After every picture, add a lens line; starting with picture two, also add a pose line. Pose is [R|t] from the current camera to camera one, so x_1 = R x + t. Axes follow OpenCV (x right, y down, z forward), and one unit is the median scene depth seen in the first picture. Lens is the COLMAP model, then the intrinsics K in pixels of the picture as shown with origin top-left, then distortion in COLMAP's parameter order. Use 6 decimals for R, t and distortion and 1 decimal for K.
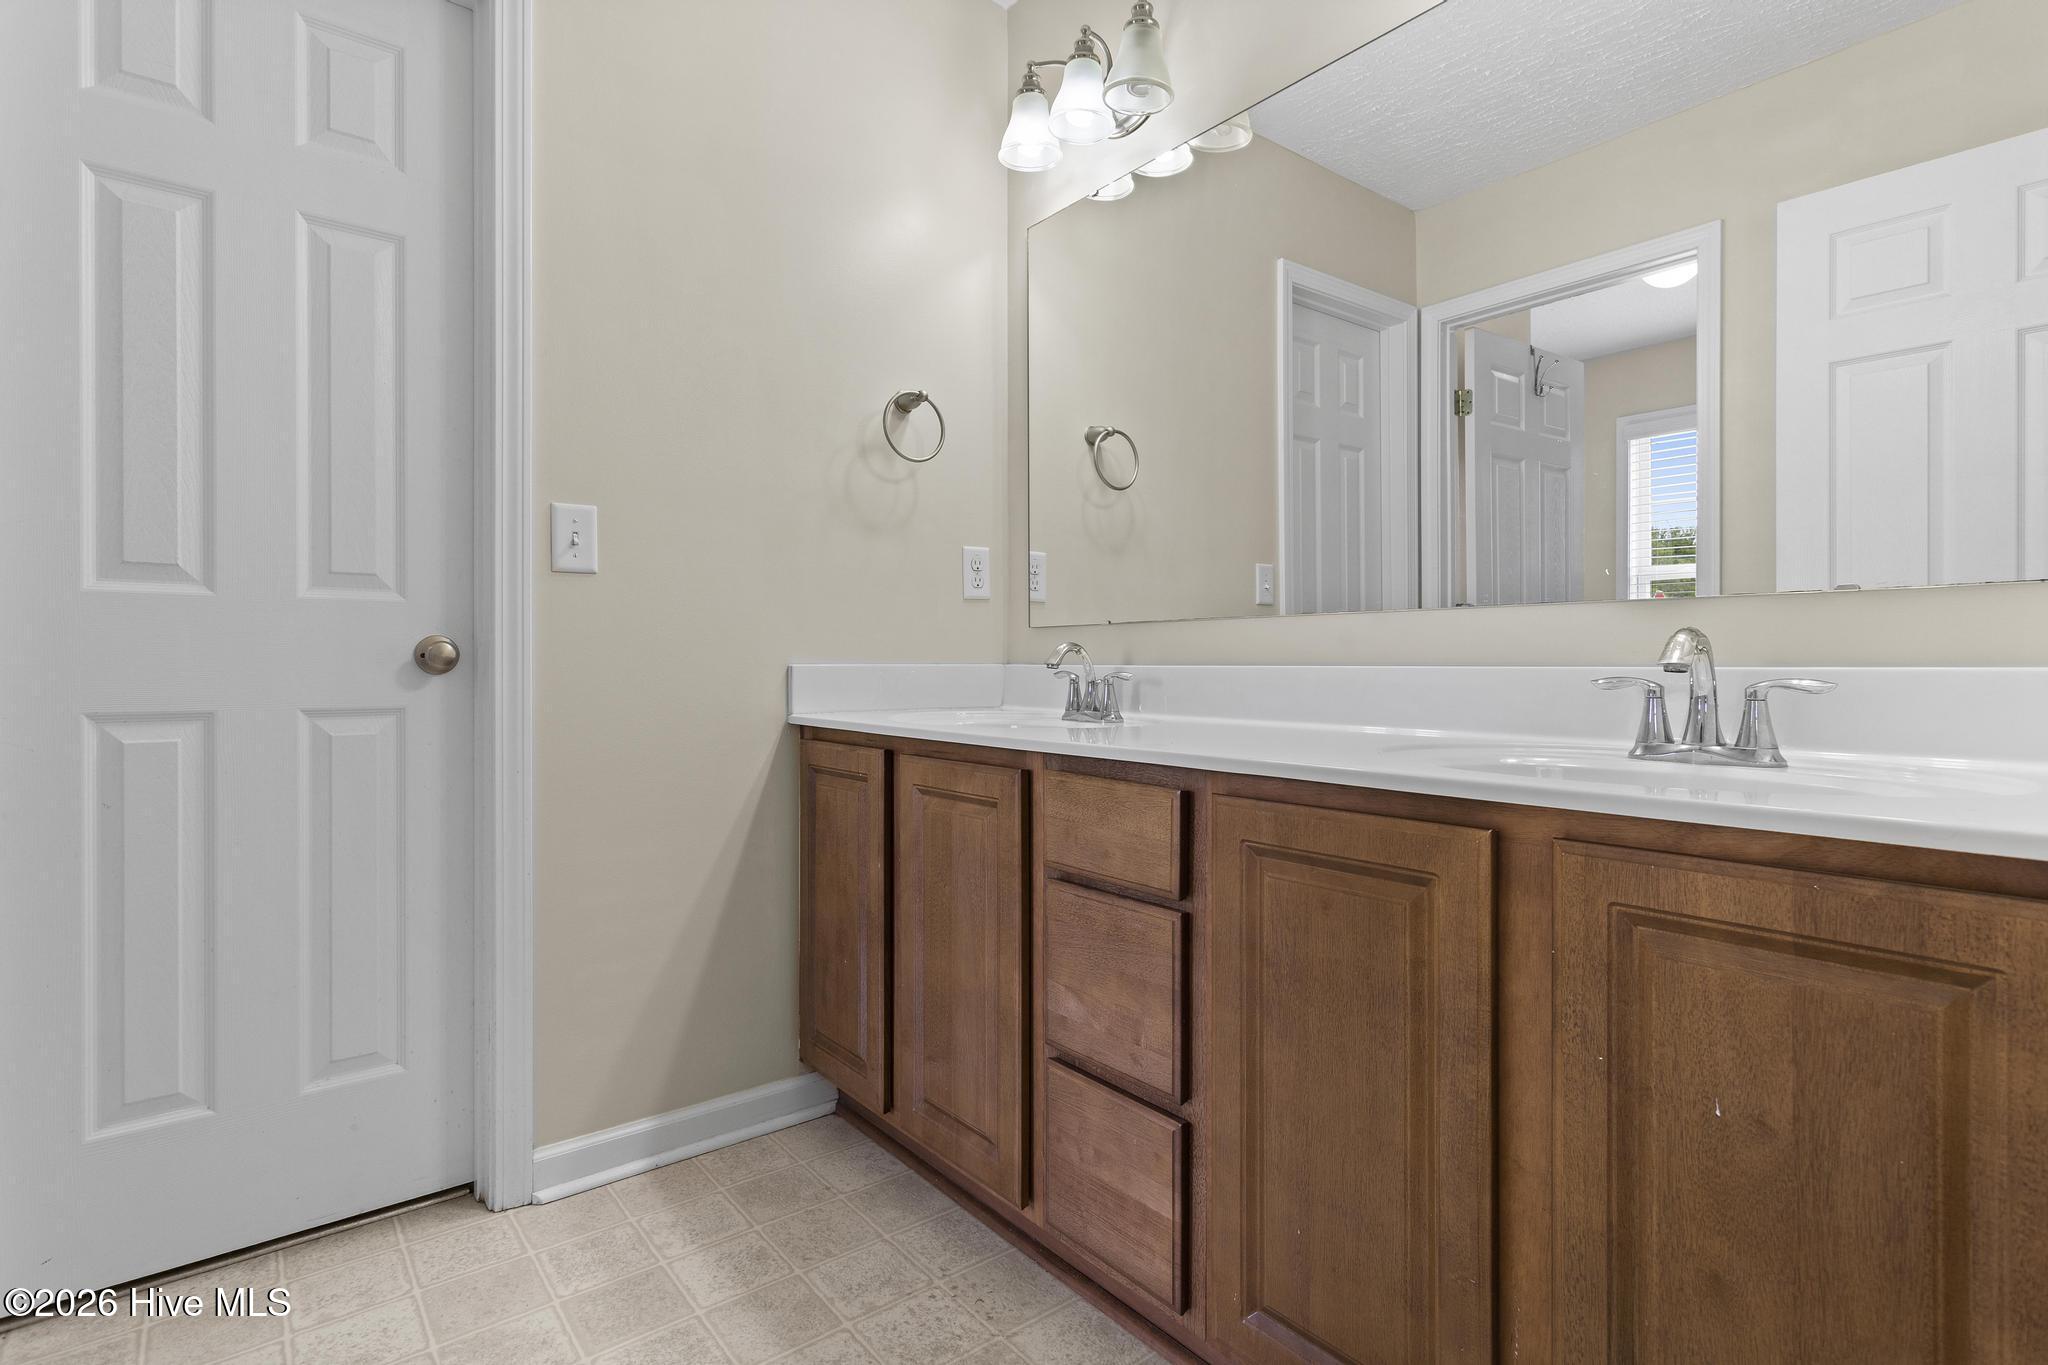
lens RADIAL K [[979.6, 0, 1025.3], [0, 979.6, 672.1], [0, 0, 1]] dist [0.000807, 0.001989]
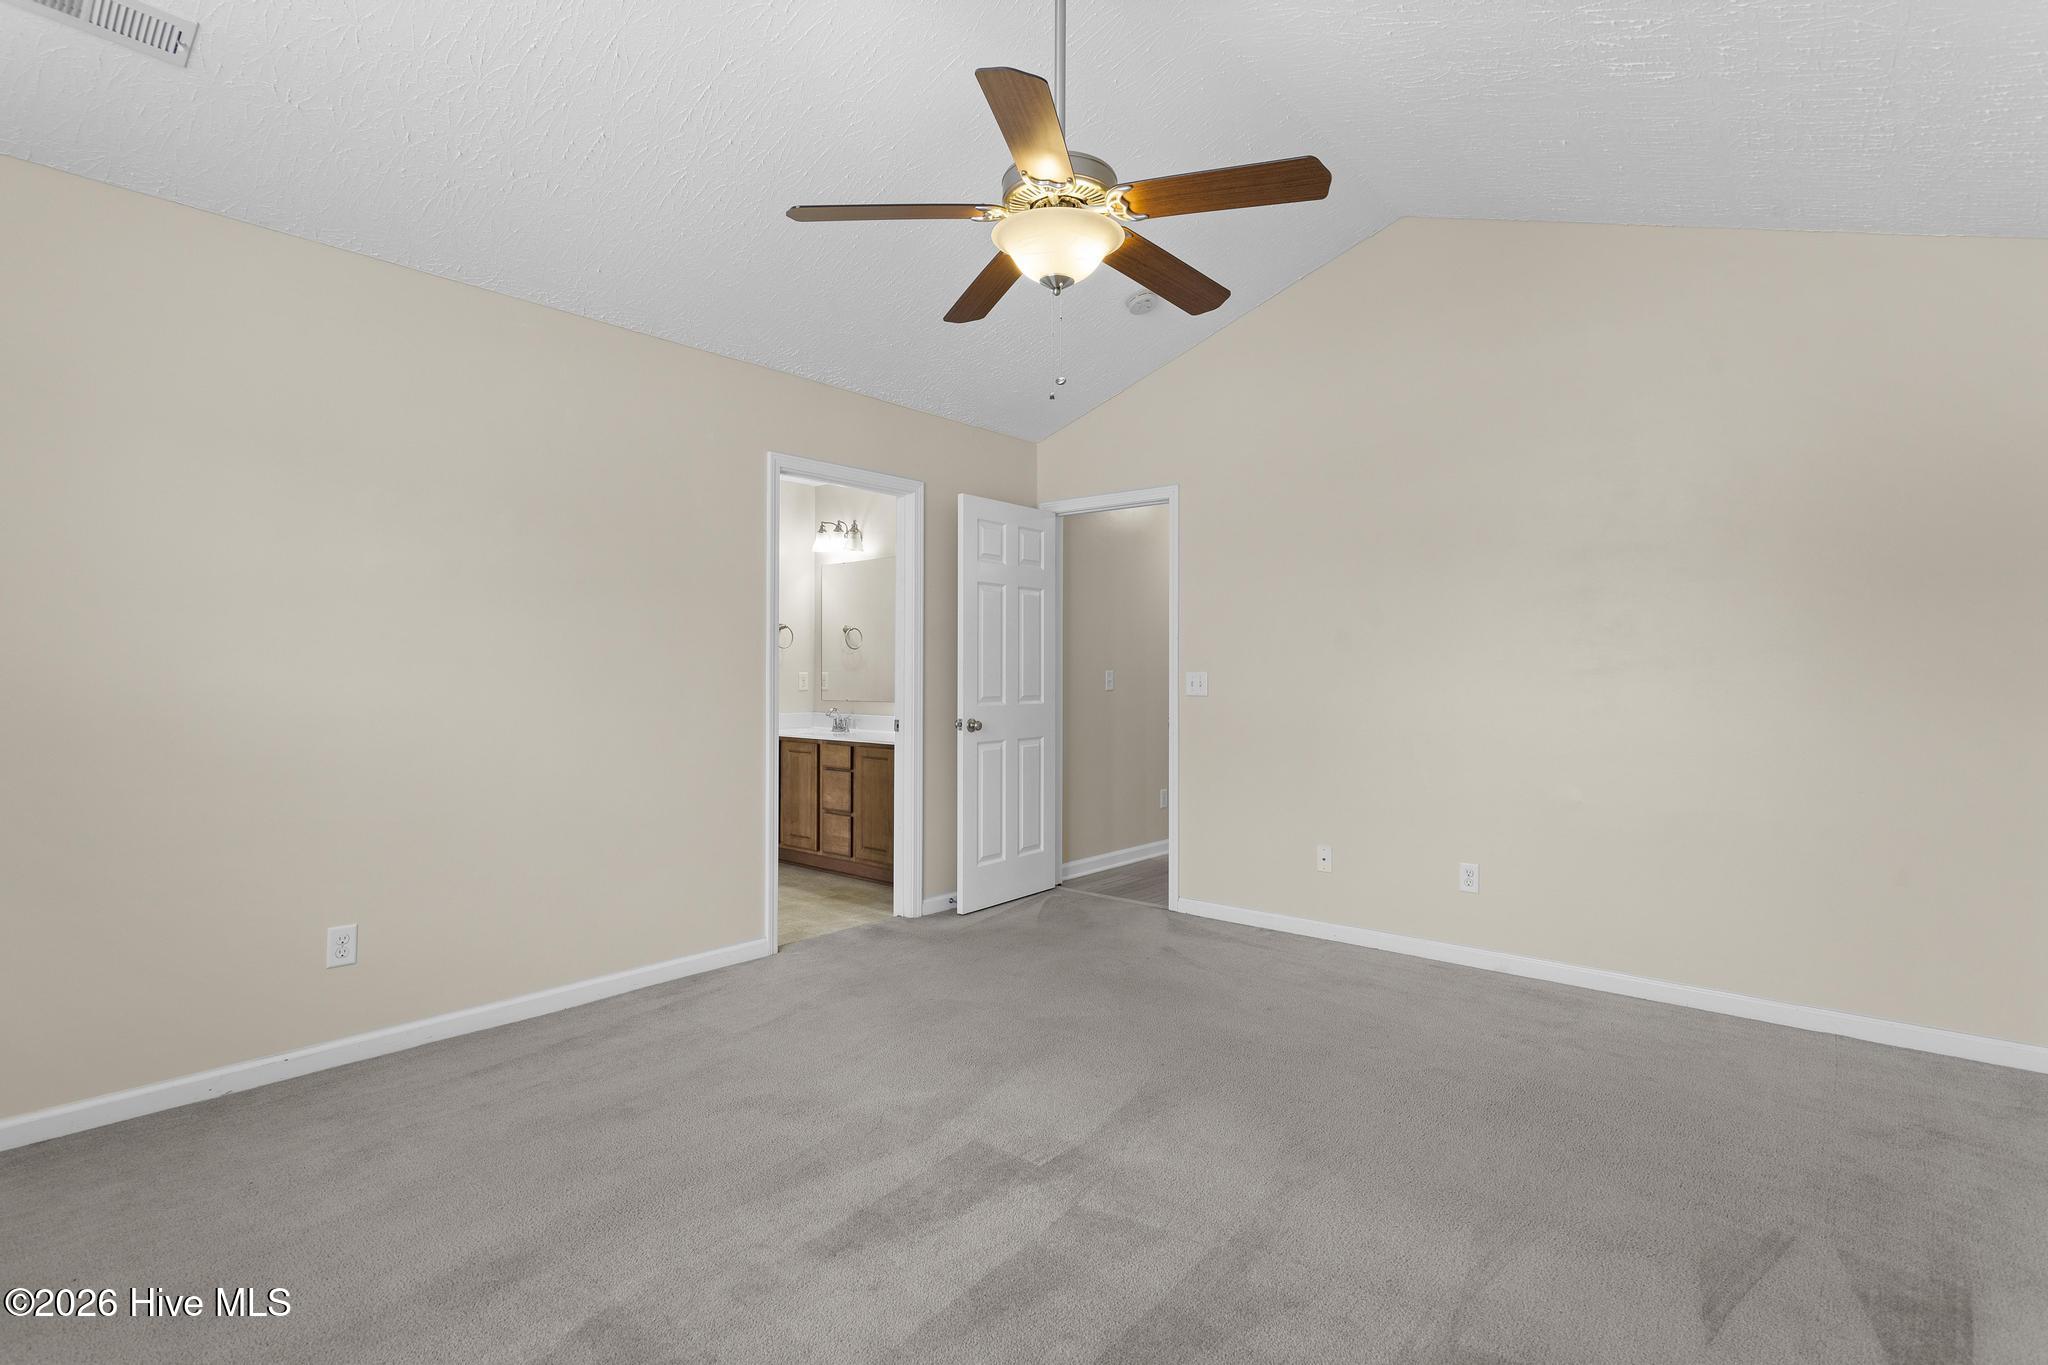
lens RADIAL K [[979.6, 0, 1035.6], [0, 979.6, 673.5], [0, 0, 1]] dist [0.000807, 0.001989]
pose [[0.980126, 0.003744, 0.198339, 0.077536], [-0.003083, 0.999989, -0.003639, -0.181631], [-0.198351, 0.002955, 0.980127, -3.175657]]
